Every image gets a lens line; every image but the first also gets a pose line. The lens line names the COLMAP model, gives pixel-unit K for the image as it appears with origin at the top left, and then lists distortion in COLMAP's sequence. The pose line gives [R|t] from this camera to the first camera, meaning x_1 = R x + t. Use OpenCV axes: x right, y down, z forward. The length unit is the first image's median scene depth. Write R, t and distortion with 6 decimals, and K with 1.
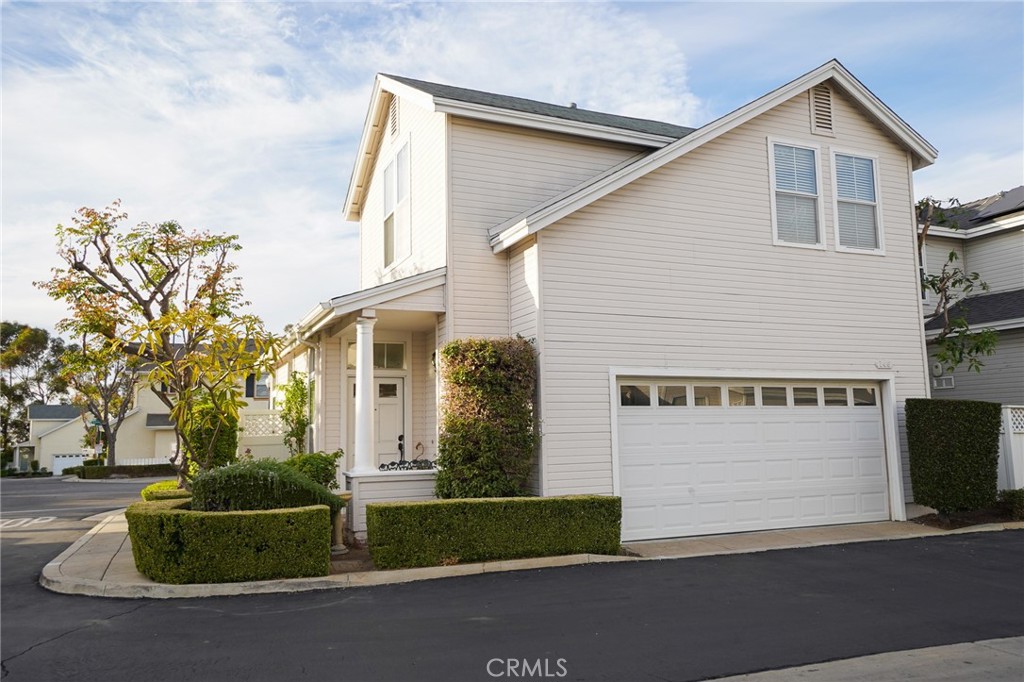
lens RADIAL K [[759.6, 0, 512.0], [0, 759.6, 341.0], [0, 0, 1]] dist [0.008613, 0.052458]
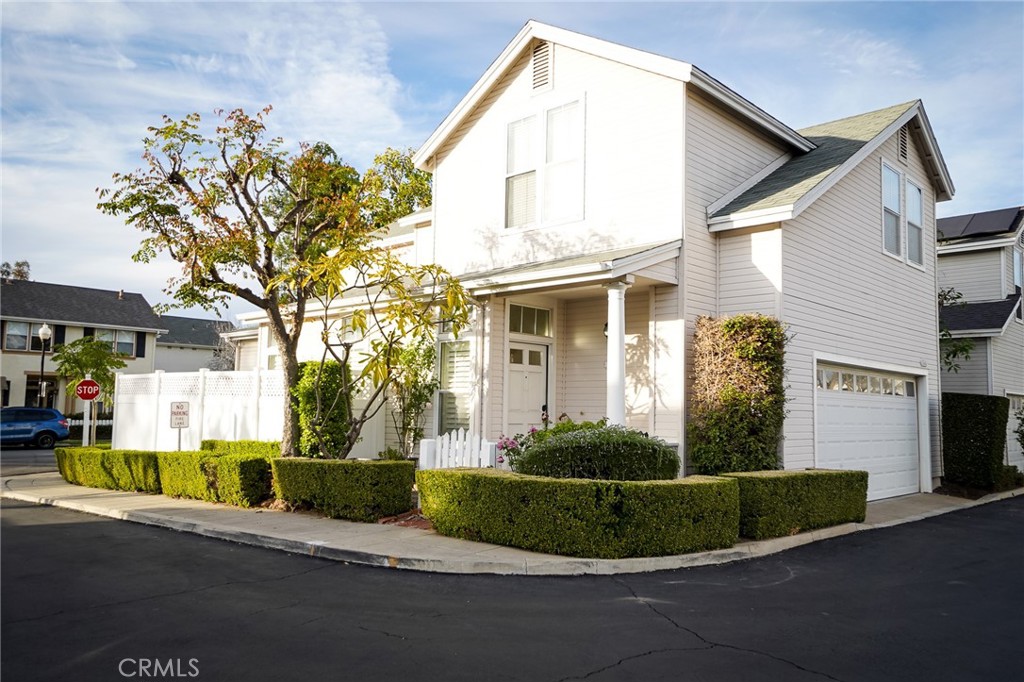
lens RADIAL K [[759.6, 0, 512.0], [0, 759.6, 341.0], [0, 0, 1]] dist [0.008613, 0.052458]
pose [[0.924240, 0.071970, 0.374969, -0.675622], [-0.083216, 0.996435, 0.013861, 0.040797], [-0.372634, -0.044014, 0.926934, 0.156656]]
